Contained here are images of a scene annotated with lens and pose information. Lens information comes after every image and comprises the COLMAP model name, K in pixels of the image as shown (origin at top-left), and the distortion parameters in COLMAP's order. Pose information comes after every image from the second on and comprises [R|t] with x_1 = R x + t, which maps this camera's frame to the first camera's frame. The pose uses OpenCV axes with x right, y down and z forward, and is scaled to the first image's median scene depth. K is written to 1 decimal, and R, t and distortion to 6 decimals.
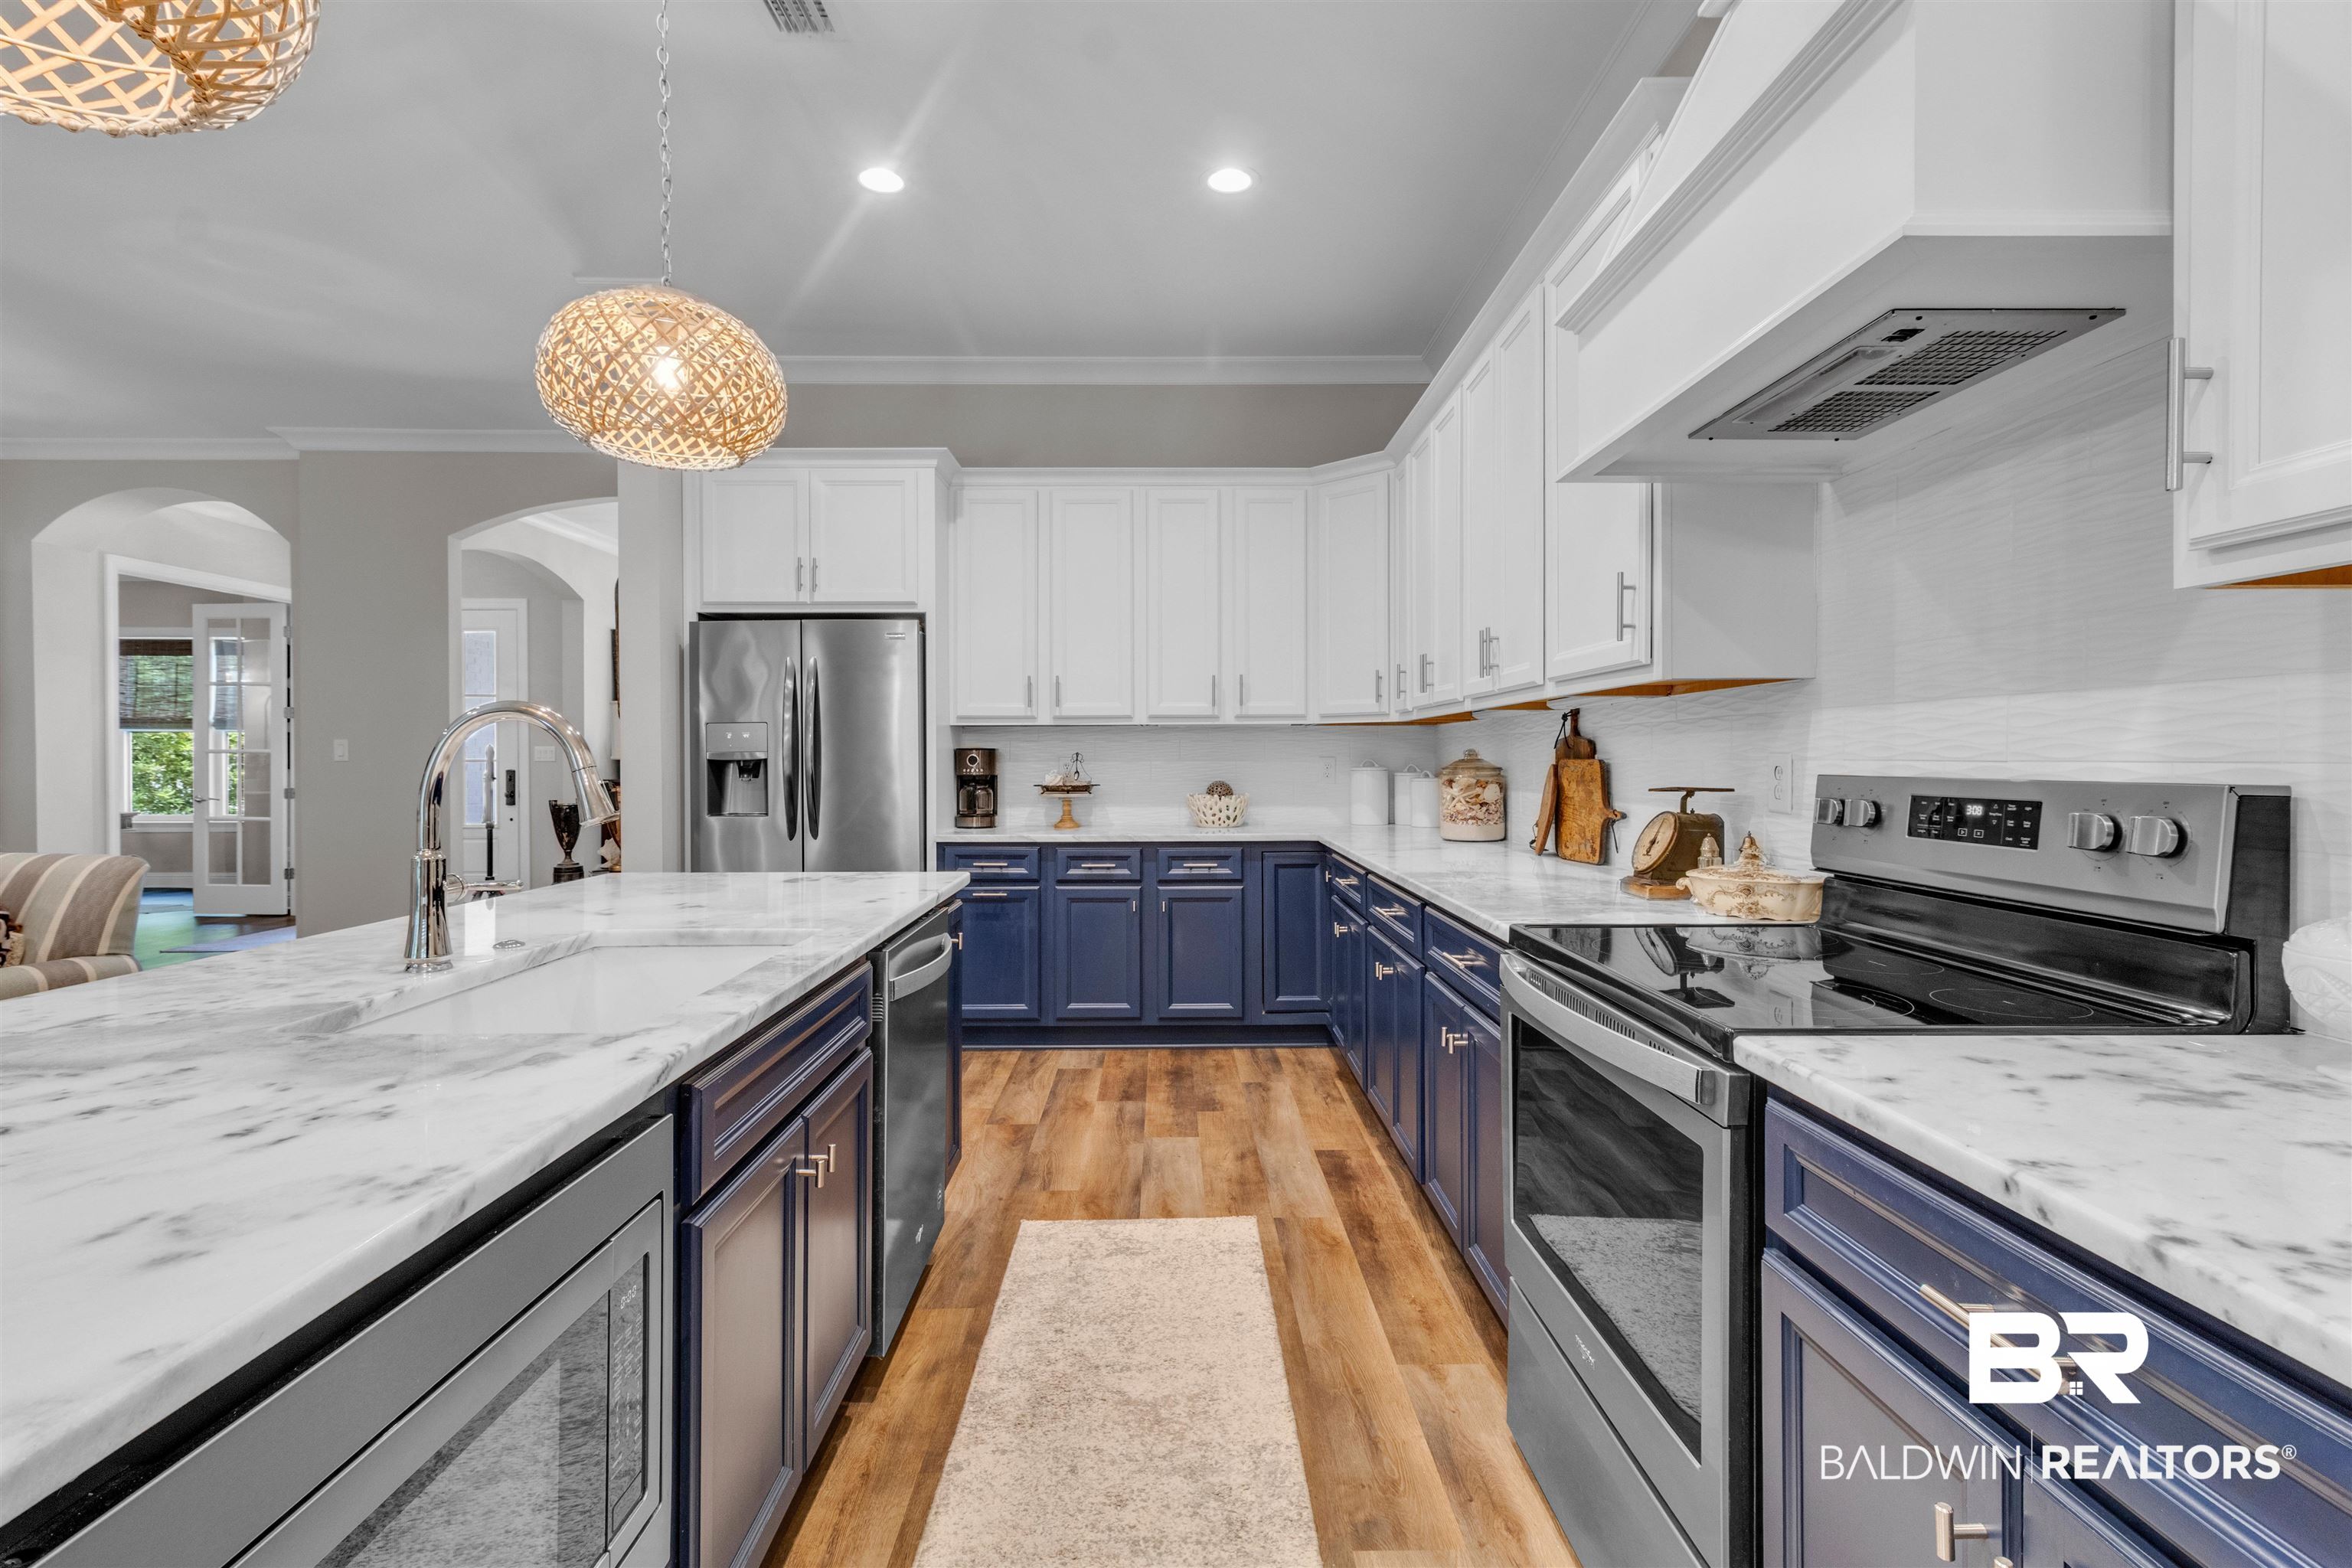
lens RADIAL K [[1126.7, 0, 1177.1], [0, 1126.7, 779.8], [0, 0, 1]] dist [-0.008820, 0.000218]
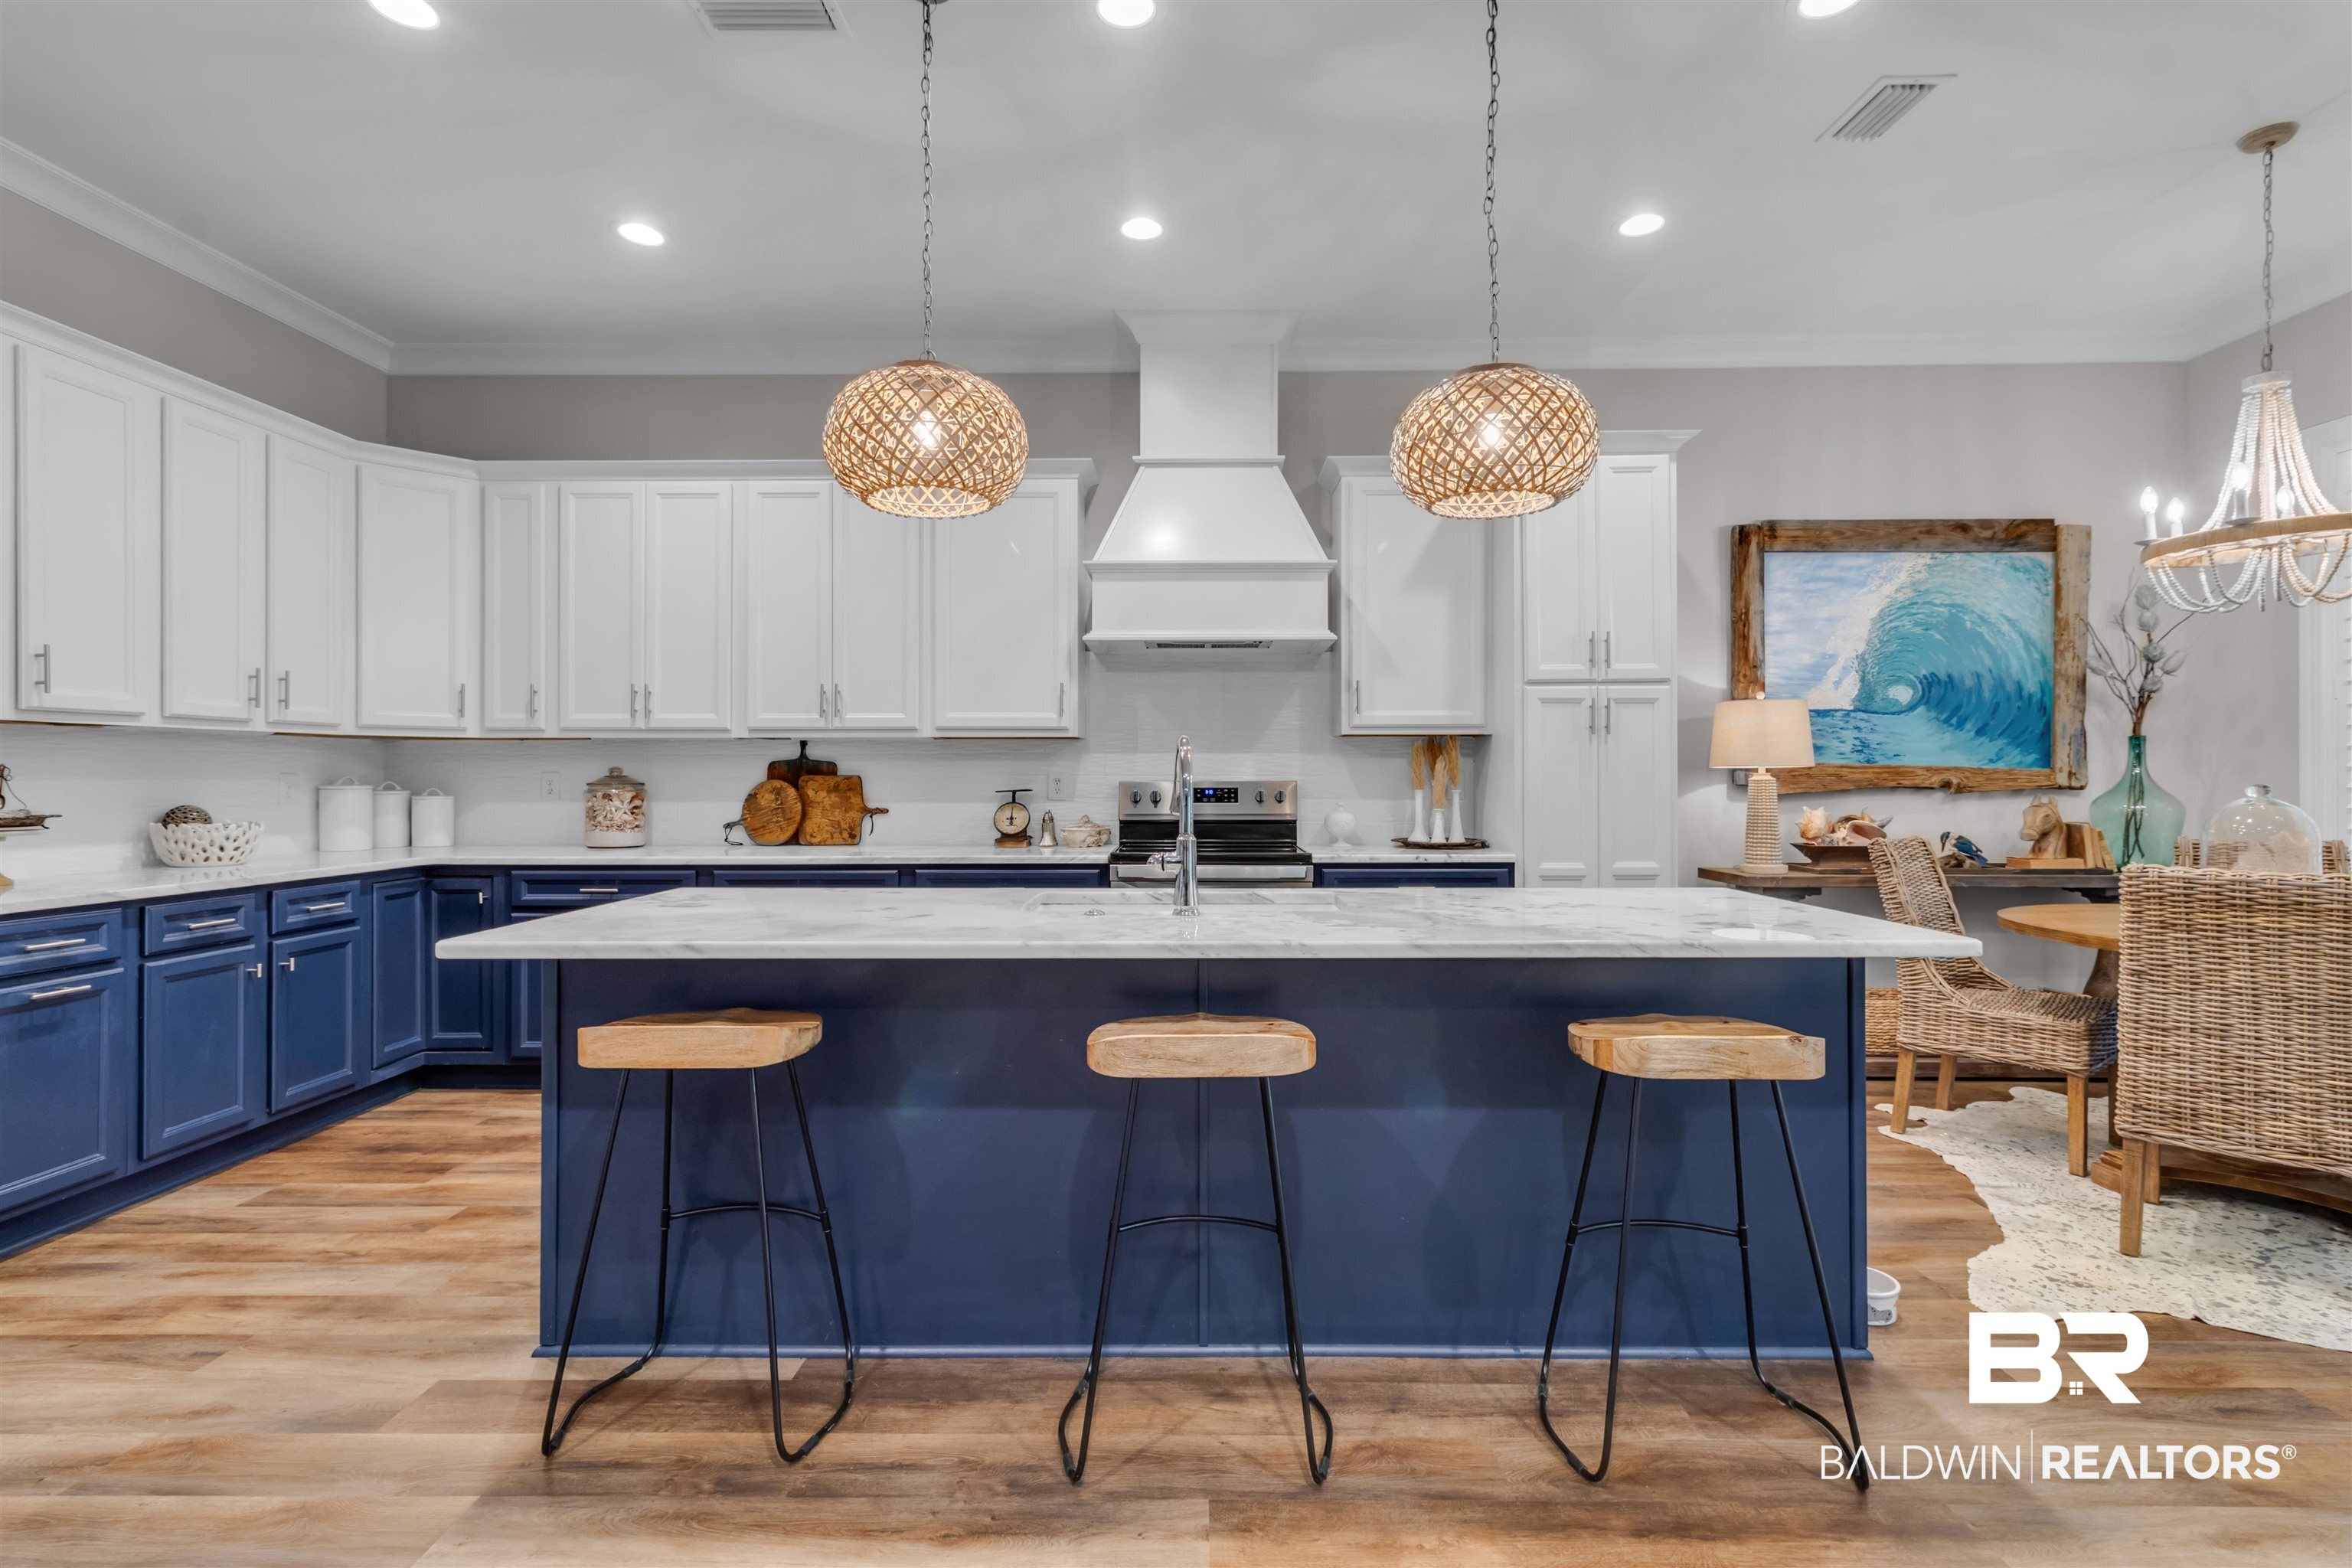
lens RADIAL K [[1051.0, 0, 1220.3], [0, 1051.0, 769.9], [0, 0, 1]] dist [0.002006, 0.000995]
pose [[0.013680, -0.001924, 0.999905, -1.070331], [0.017671, 0.999842, 0.001682, -0.018213], [-0.999750, 0.017646, 0.013712, 0.483026]]
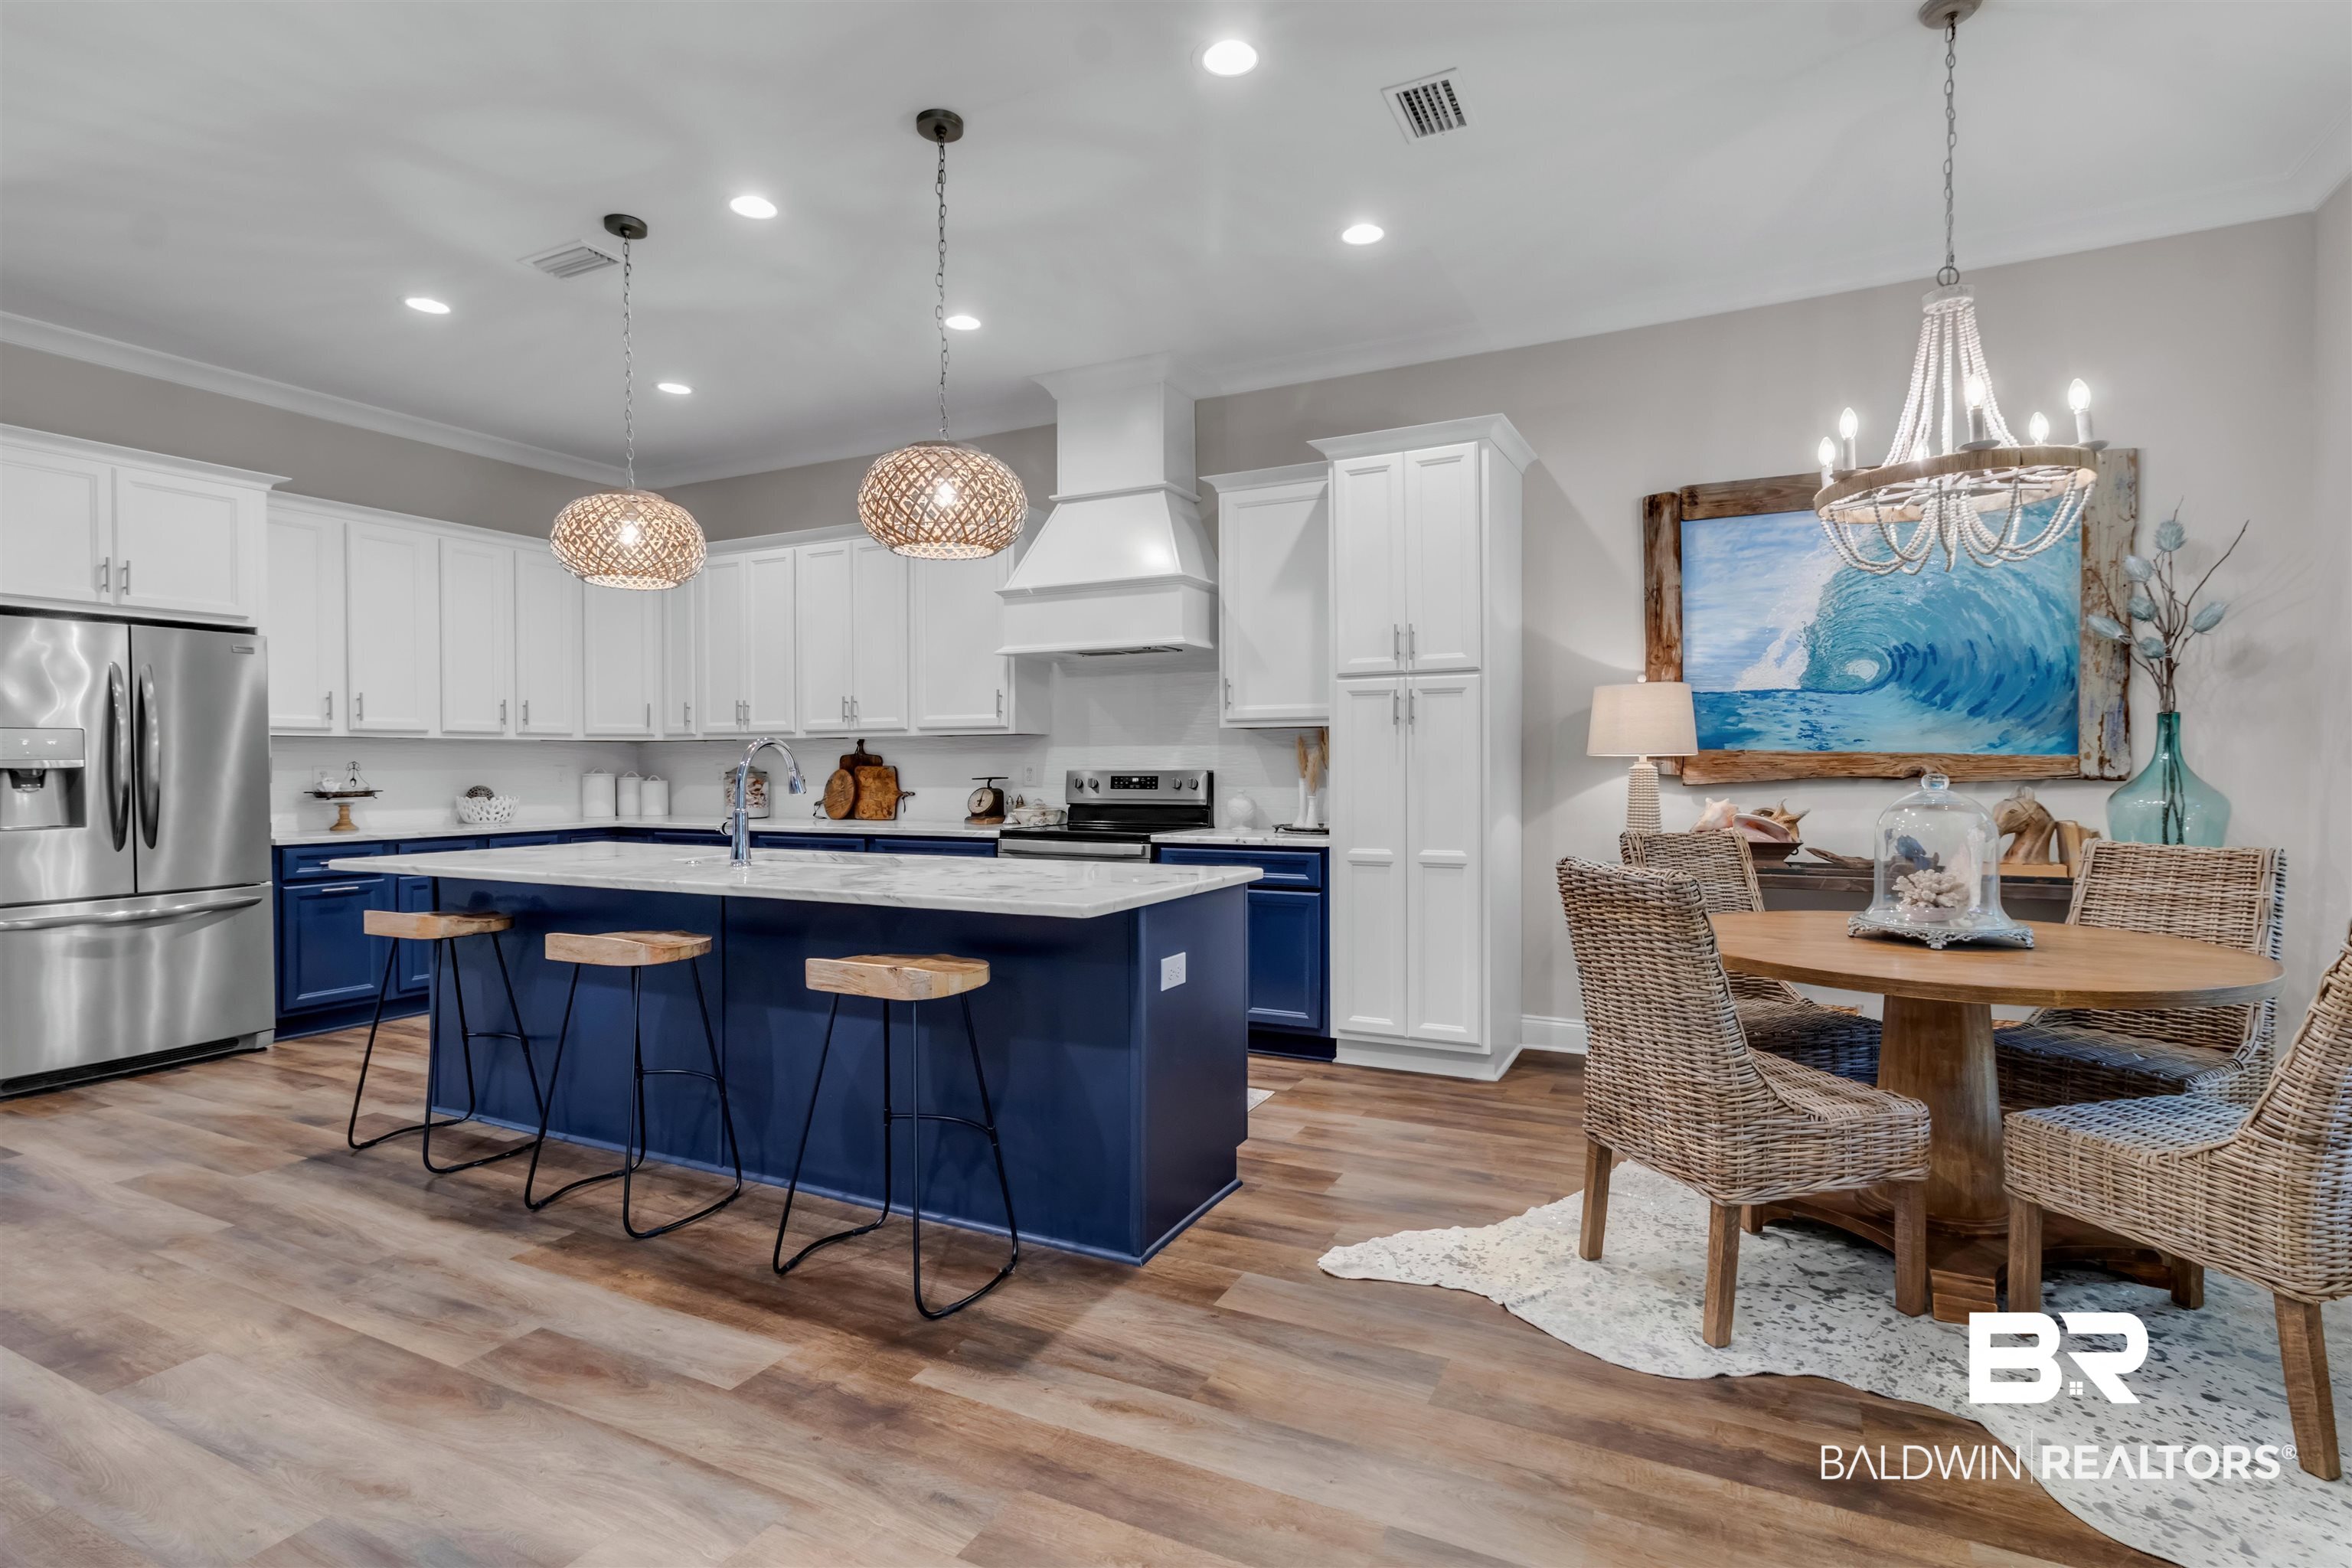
lens RADIAL K [[1051.0, 0, 1213.5], [0, 1051.0, 772.9], [0, 0, 1]] dist [0.002006, 0.000995]
pose [[0.419632, -0.015653, 0.907559, -1.075431], [0.021643, 0.999740, 0.007235, -0.005909], [-0.907436, 0.016606, 0.419861, -0.282832]]
